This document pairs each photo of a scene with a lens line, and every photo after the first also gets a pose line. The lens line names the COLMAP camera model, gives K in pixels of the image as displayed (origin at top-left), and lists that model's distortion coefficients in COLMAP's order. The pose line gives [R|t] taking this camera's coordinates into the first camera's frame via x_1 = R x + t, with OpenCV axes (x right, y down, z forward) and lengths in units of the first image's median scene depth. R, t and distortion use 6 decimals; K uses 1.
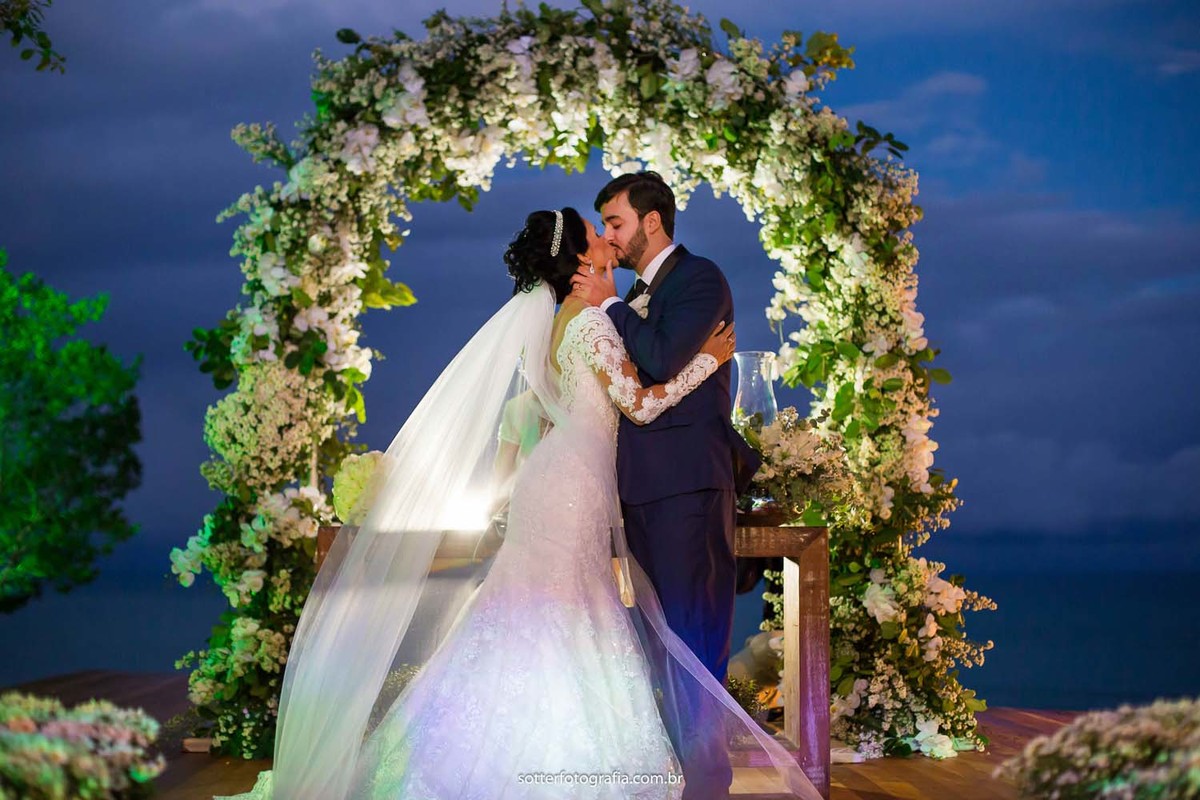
lens RADIAL K [[1894.6, 0, 600.0], [0, 1894.6, 400.0], [0, 0, 1]] dist [0.151049, 0.003516]
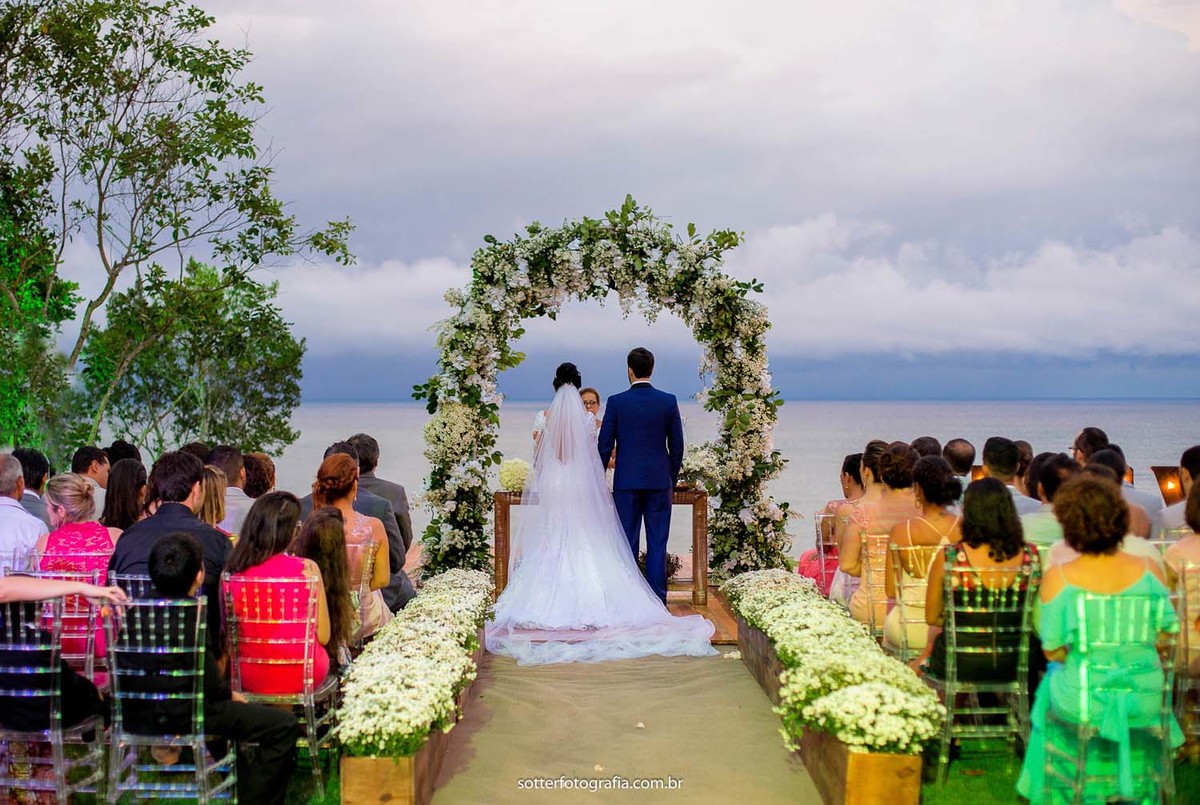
lens RADIAL K [[2132.0, 0, 604.3], [0, 2132.0, 401.0], [0, 0, 1]] dist [0.067255, 0.102782]
pose [[0.999922, -0.000414, -0.012454, 0.018876], [0.001512, 0.996088, 0.088354, -0.225581], [0.012369, -0.088366, 0.996011, -1.318556]]
